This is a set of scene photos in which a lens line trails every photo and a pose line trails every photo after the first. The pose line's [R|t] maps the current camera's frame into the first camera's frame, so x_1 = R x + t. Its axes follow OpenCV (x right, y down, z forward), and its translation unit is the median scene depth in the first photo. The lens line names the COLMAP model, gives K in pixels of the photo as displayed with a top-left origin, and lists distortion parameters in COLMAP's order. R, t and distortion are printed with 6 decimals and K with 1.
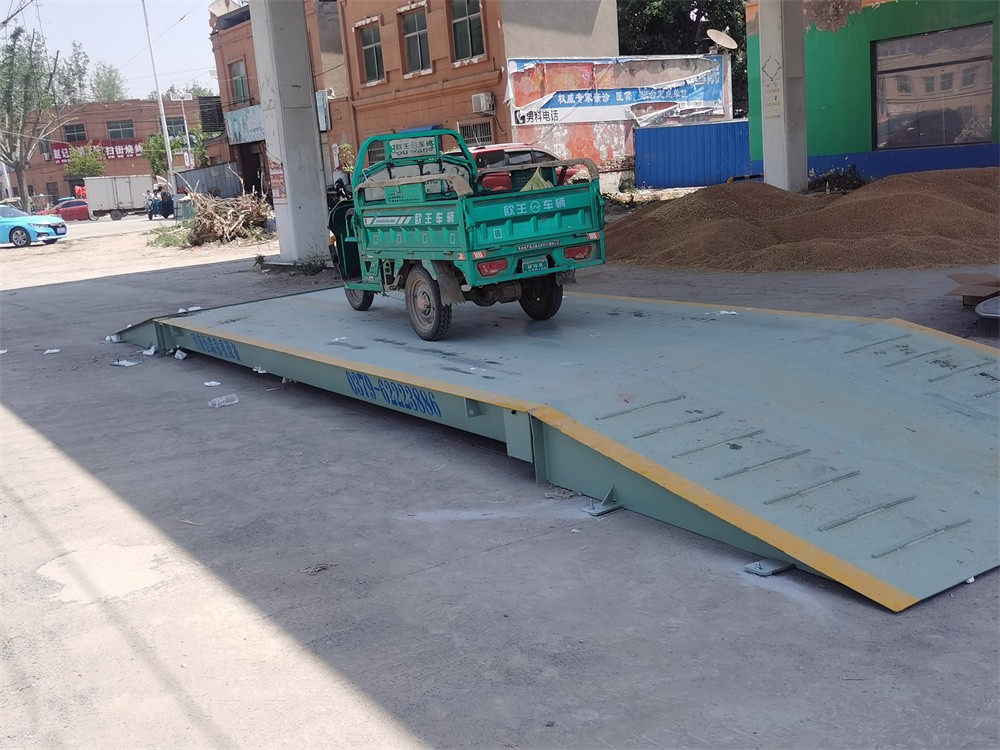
lens RADIAL K [[1116.3, 0, 500.0], [0, 1116.3, 375.0], [0, 0, 1]] dist [0.037955, 0.020985]
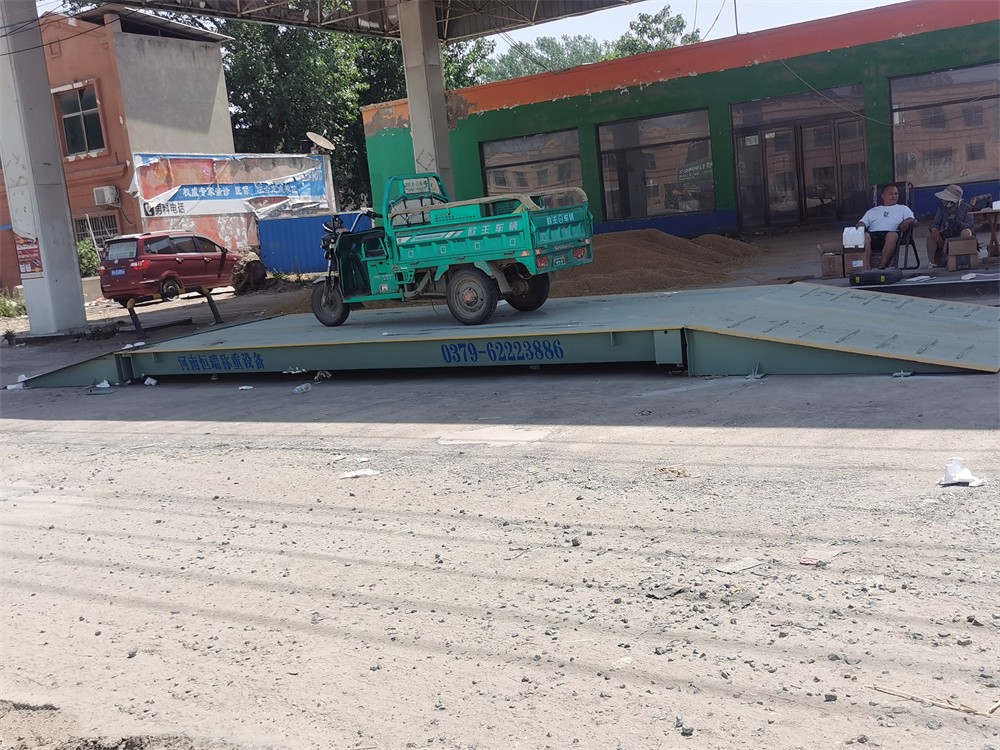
lens RADIAL K [[1116.3, 0, 500.0], [0, 1116.3, 375.0], [0, 0, 1]] dist [0.037955, 0.020985]
pose [[0.908602, -0.069156, 0.411898, -0.121221], [0.107565, 0.991675, -0.070780, 0.025771], [-0.403575, 0.108617, 0.908477, -0.041381]]
